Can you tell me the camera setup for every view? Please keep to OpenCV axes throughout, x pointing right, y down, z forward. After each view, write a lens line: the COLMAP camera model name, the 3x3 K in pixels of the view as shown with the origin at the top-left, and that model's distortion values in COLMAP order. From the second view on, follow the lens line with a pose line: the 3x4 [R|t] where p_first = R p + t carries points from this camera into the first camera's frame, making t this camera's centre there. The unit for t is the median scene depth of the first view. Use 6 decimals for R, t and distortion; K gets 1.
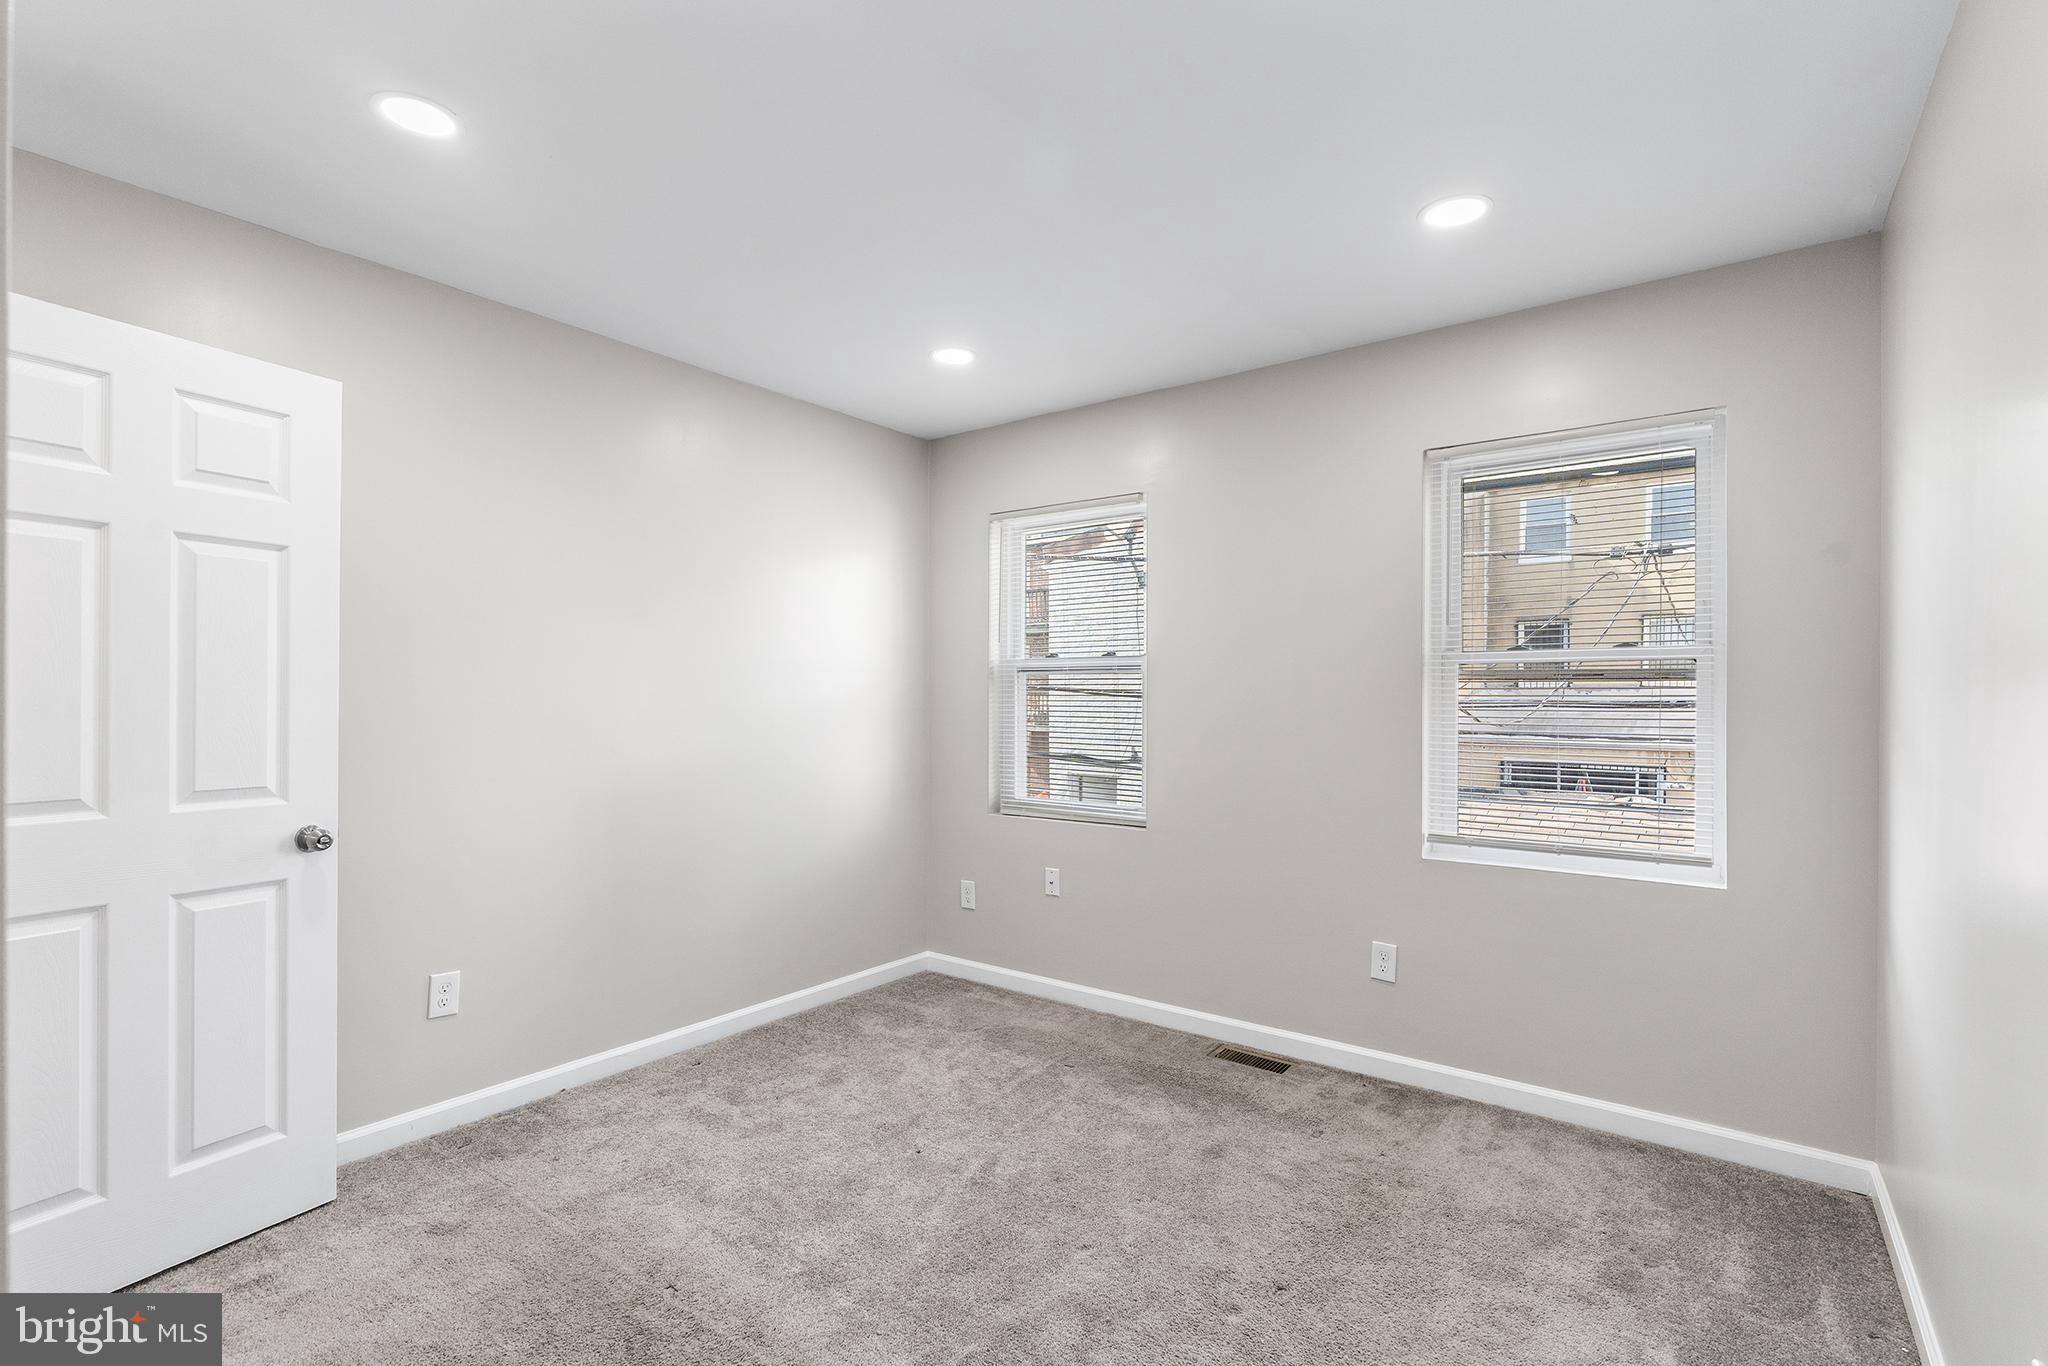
lens RADIAL K [[925.9, 0, 1021.1], [0, 925.9, 699.8], [0, 0, 1]] dist [-0.002472, -0.000172]
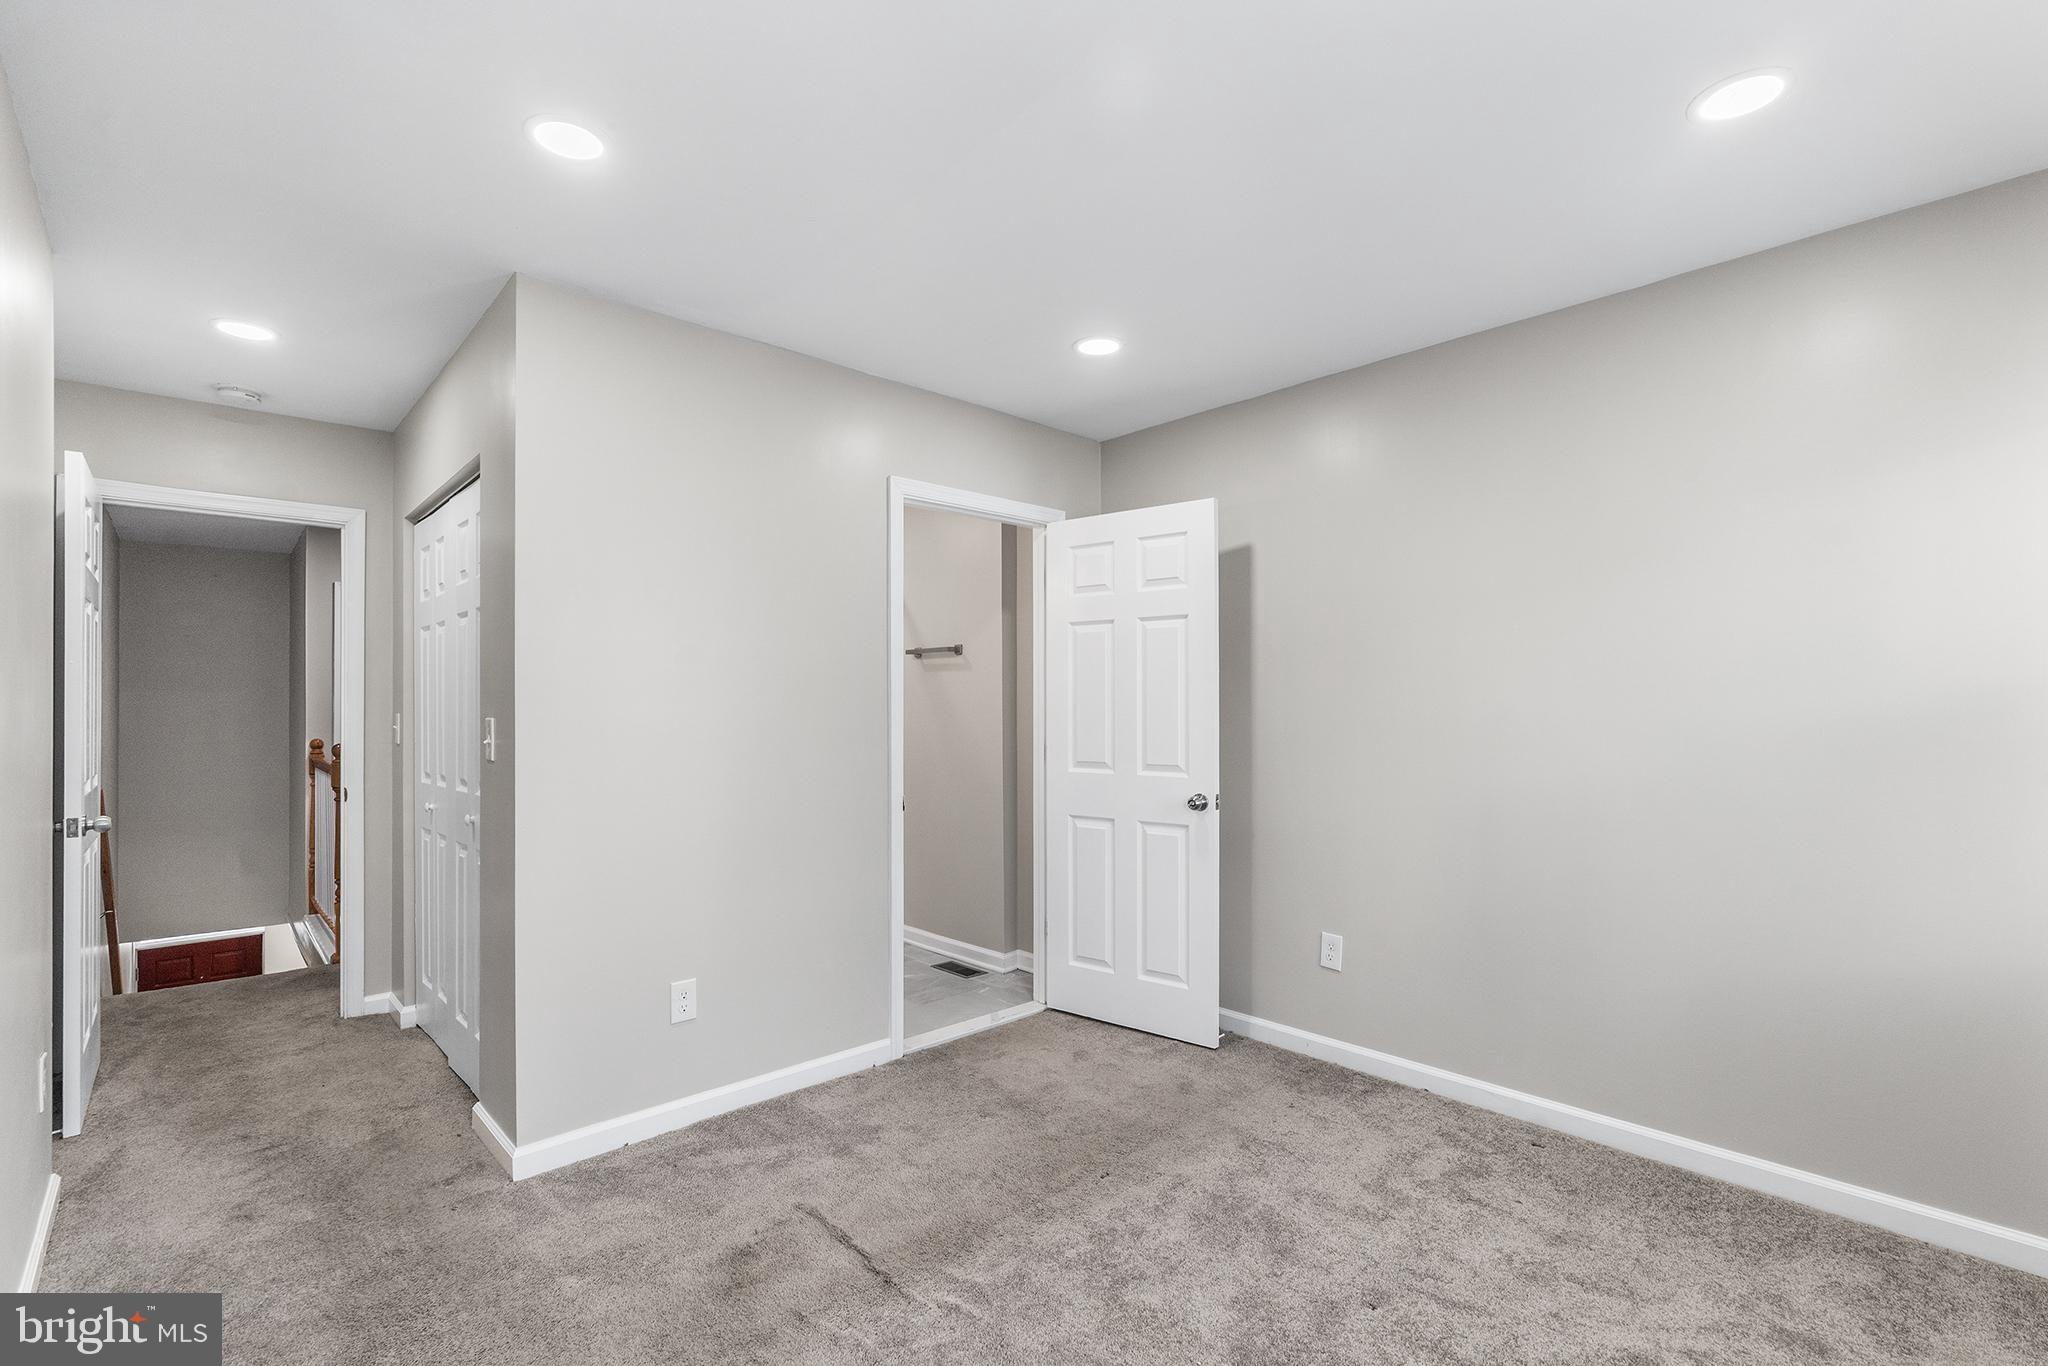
lens RADIAL K [[925.9, 0, 1021.1], [0, 925.9, 699.8], [0, 0, 1]] dist [-0.002472, -0.000172]
pose [[-0.161129, -0.008374, -0.986898, 0.777811], [0.001208, 0.999962, -0.008682, -0.007064], [0.986933, -0.002591, -0.161112, 0.934483]]
